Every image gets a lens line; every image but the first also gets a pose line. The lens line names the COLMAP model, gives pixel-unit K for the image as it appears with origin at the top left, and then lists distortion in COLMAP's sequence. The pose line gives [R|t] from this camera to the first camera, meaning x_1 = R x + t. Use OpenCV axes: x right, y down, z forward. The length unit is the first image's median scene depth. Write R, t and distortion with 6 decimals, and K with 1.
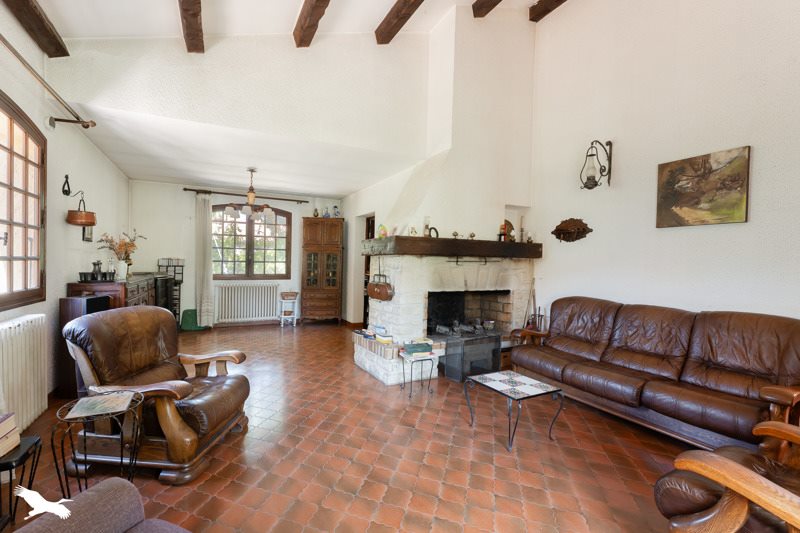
lens RADIAL K [[337.3, 0, 399.9], [0, 337.3, 266.6], [0, 0, 1]] dist [-0.001387, -0.000146]
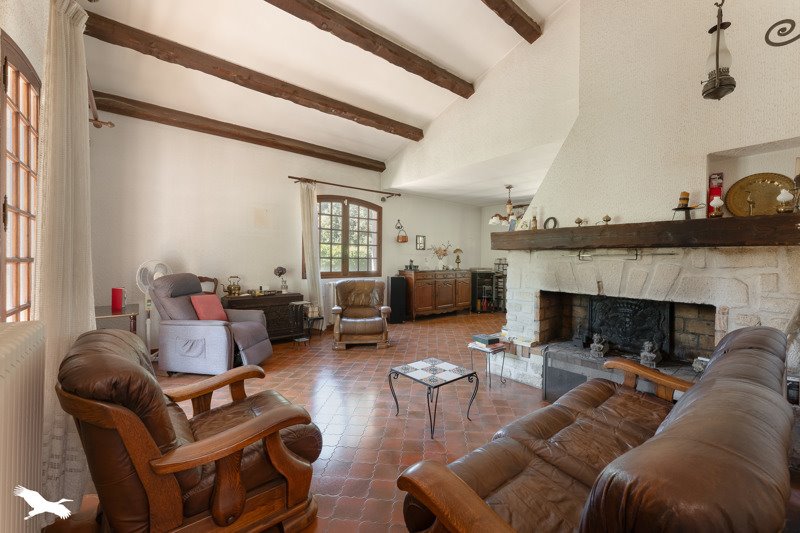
lens RADIAL K [[337.3, 0, 400.9], [0, 337.3, 260.9], [0, 0, 1]] dist [-0.001387, -0.000146]
pose [[0.208447, -0.009321, -0.977989, 0.863458], [-0.017311, 0.999763, -0.013219, 0.014932], [0.977881, 0.019686, 0.208236, 0.439257]]
